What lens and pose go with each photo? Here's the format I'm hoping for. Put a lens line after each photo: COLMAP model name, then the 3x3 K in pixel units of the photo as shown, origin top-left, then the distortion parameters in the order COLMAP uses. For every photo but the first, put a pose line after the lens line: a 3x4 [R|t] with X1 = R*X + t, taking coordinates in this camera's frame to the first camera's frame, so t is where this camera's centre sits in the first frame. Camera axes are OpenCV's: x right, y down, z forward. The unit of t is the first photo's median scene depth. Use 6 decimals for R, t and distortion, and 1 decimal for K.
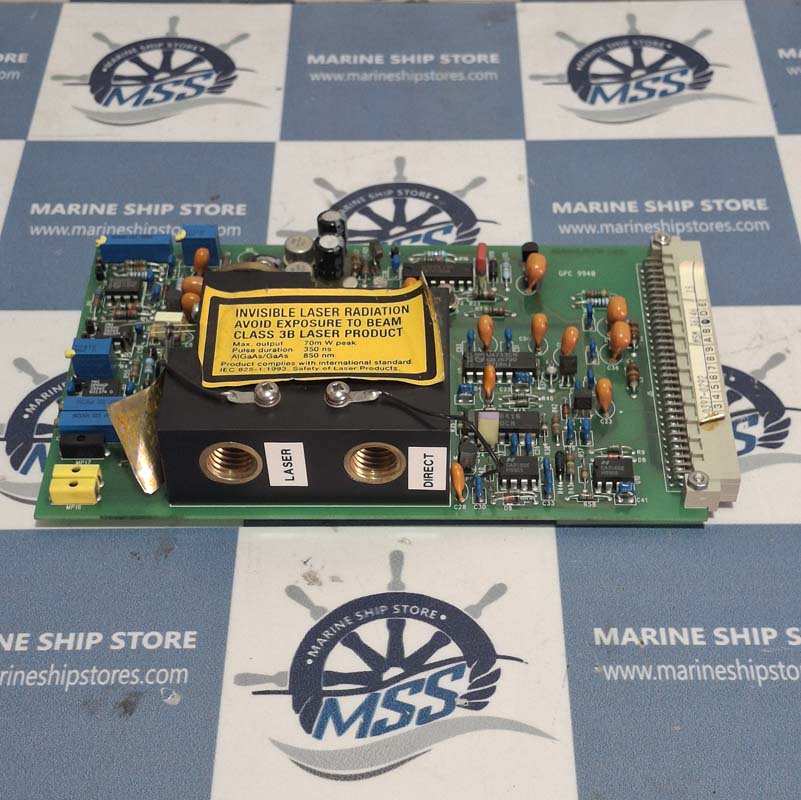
lens RADIAL K [[1582.7, 0, 400.5], [0, 1582.7, 400.0], [0, 0, 1]] dist [0.522835, -4.621149]
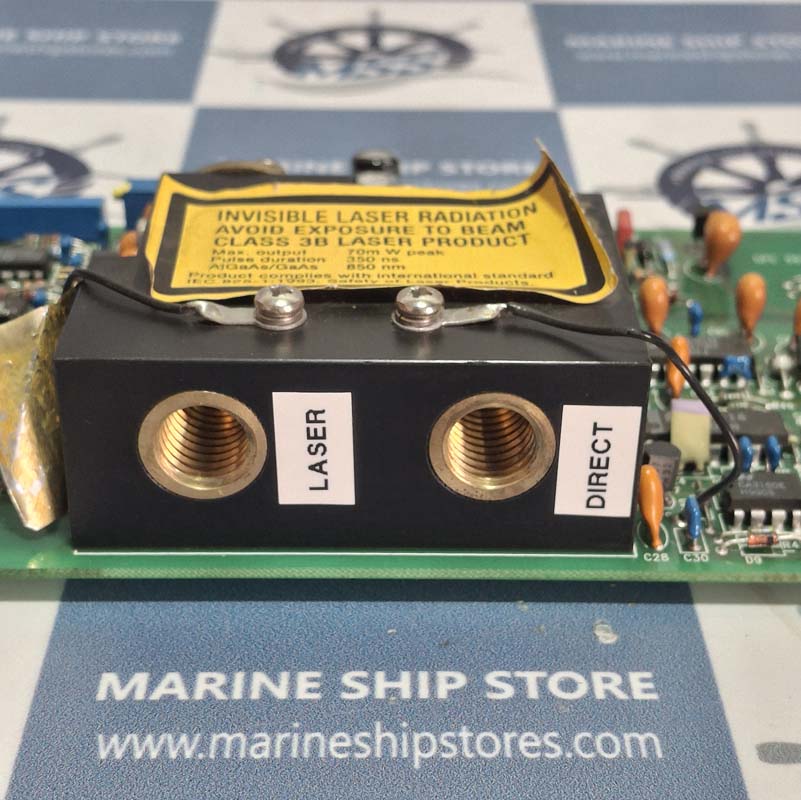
lens RADIAL K [[1582.7, 0, 400.5], [0, 1582.7, 400.0], [0, 0, 1]] dist [0.522835, -4.621149]
pose [[0.999322, 0.009540, 0.035564, -0.061085], [0.001288, 0.956205, -0.292694, 0.166727], [-0.036799, 0.292541, 0.955545, 0.505232]]
